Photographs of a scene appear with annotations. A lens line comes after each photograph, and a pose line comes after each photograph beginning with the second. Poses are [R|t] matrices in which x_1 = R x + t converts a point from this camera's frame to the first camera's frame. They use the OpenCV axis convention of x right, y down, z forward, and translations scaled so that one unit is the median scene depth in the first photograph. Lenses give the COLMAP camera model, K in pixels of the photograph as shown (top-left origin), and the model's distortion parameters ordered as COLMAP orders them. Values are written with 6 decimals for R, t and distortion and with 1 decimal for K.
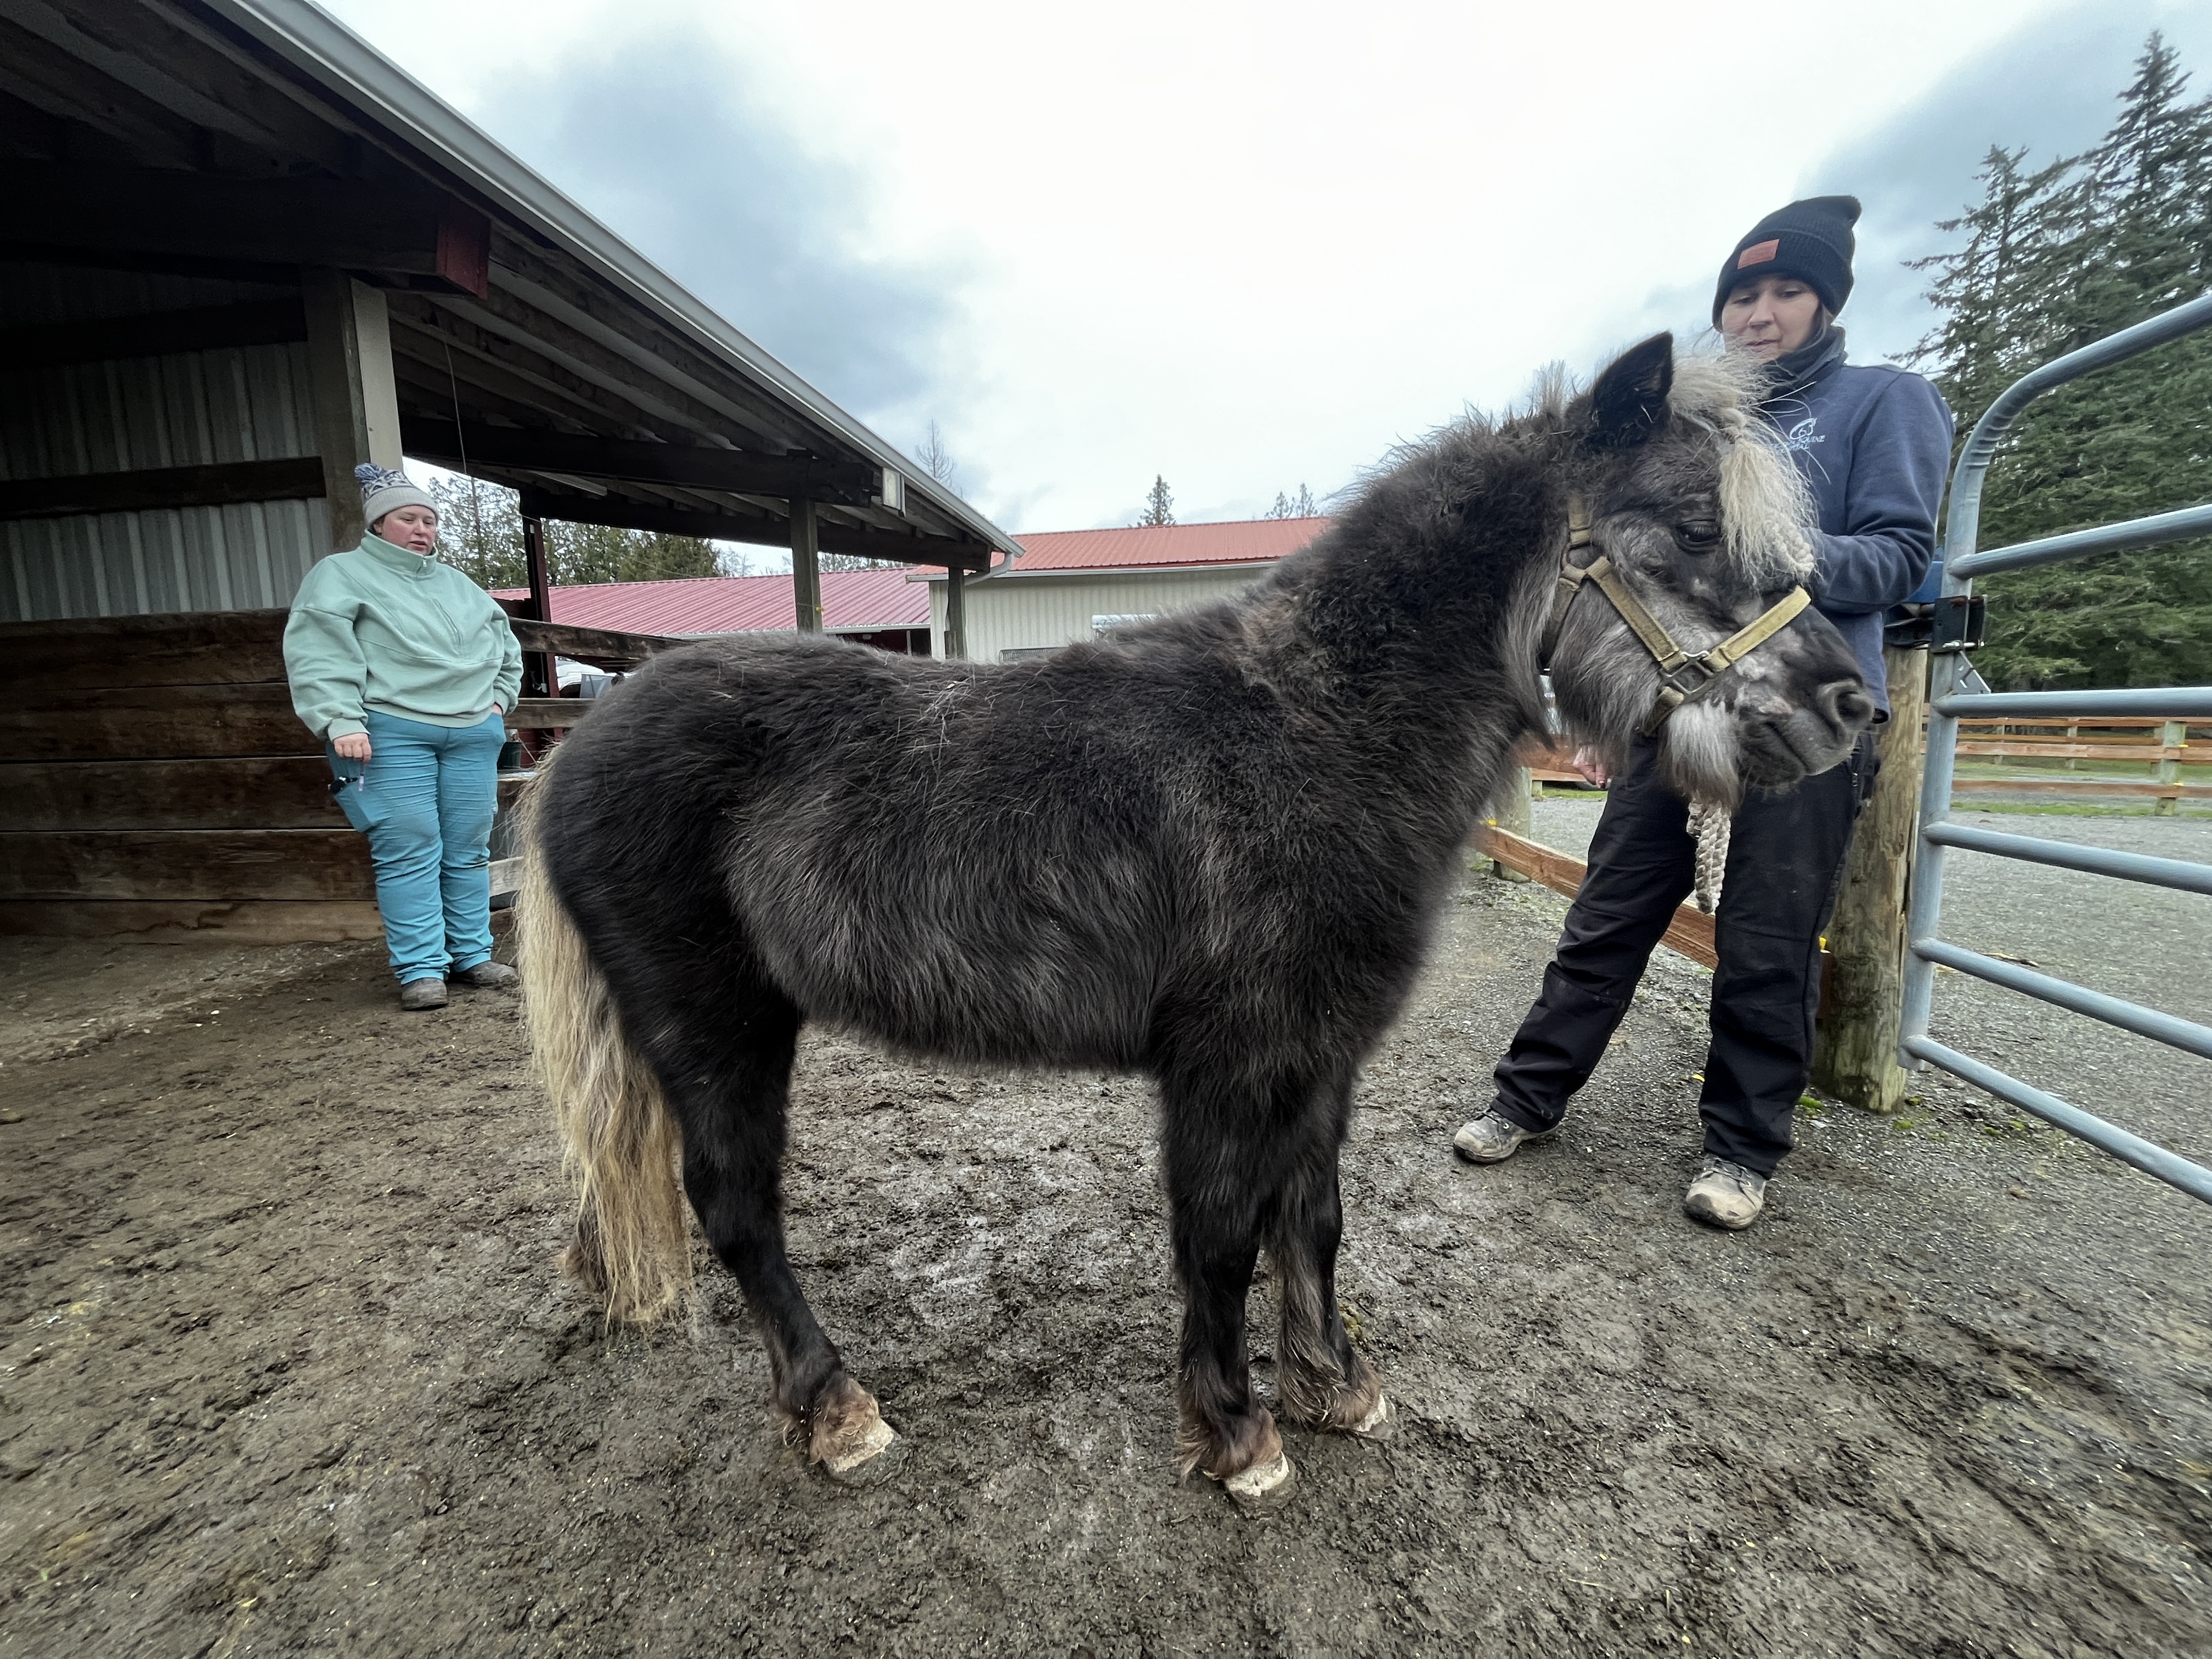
lens RADIAL K [[909.7, 0, 1106.0], [0, 909.7, 829.5], [0, 0, 1]] dist [0.000771, 0.000007]
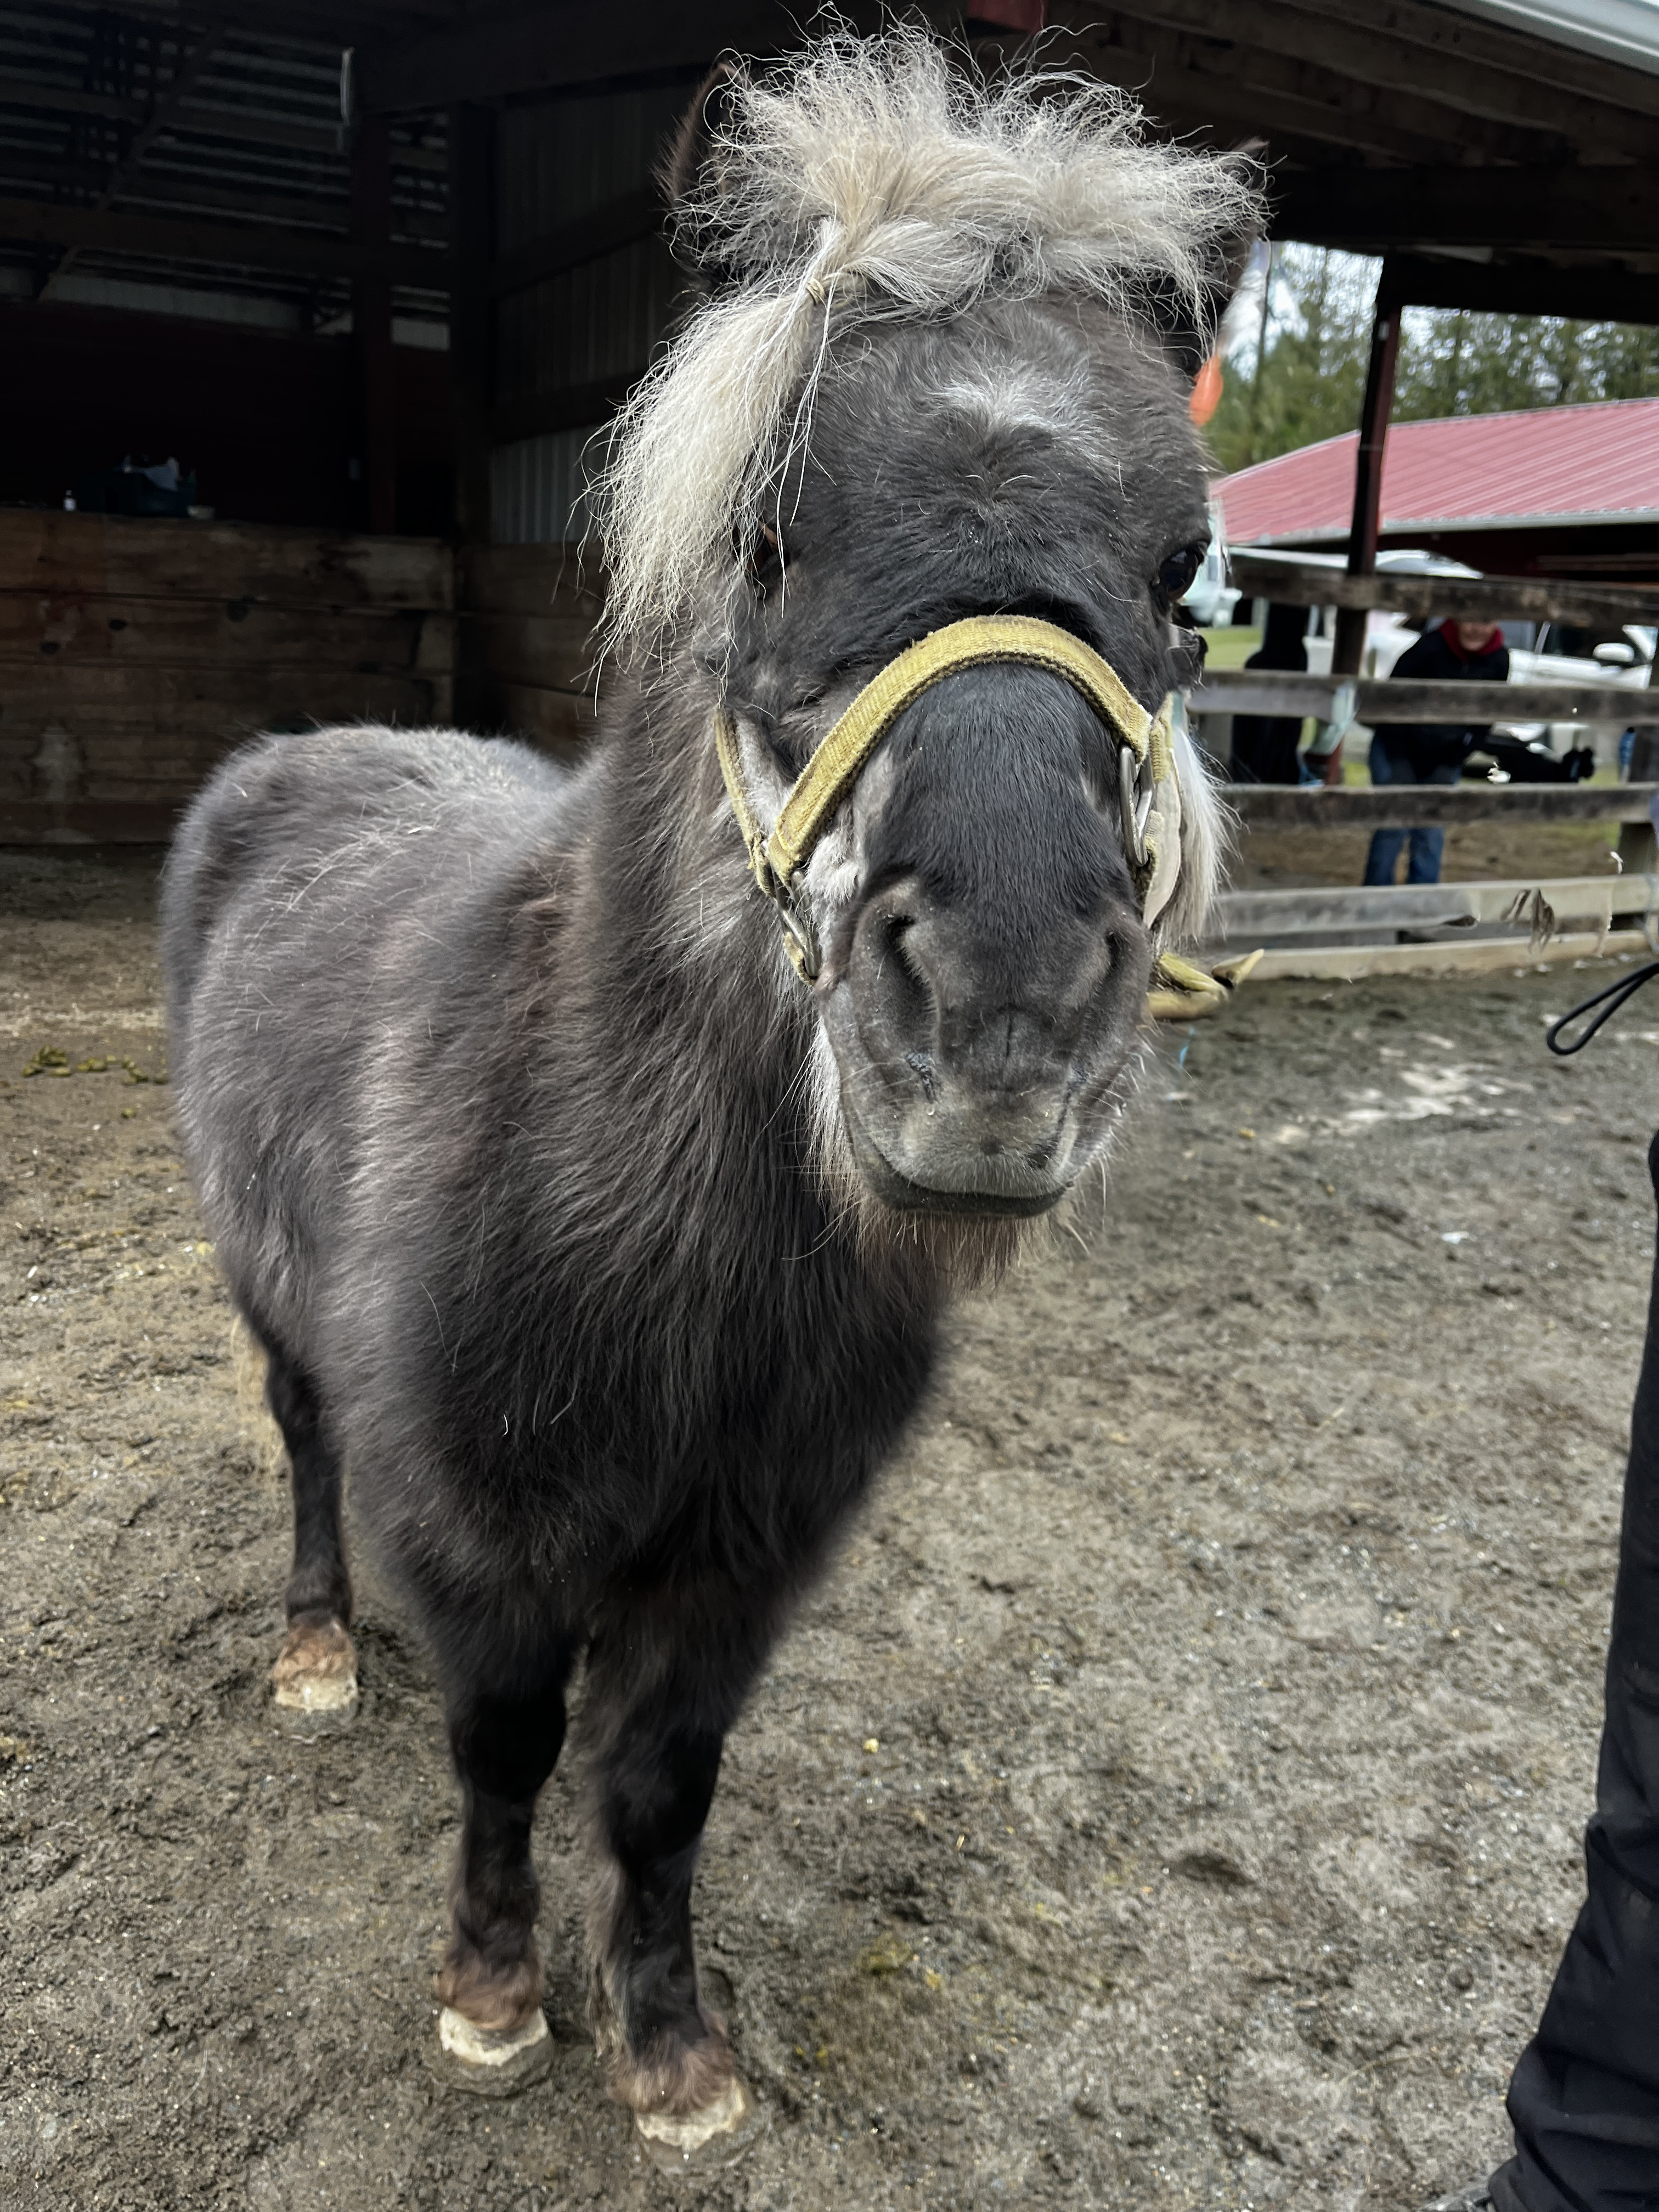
lens RADIAL K [[1761.5, 0, 829.5], [0, 1761.5, 1106.0], [0, 0, 1]] dist [0.001285, -0.018345]
pose [[0.567659, 0.274676, -0.776091, 0.168357], [-0.167262, 0.961517, 0.217962, -0.042661], [0.806094, 0.006082, 0.591757, 0.063013]]
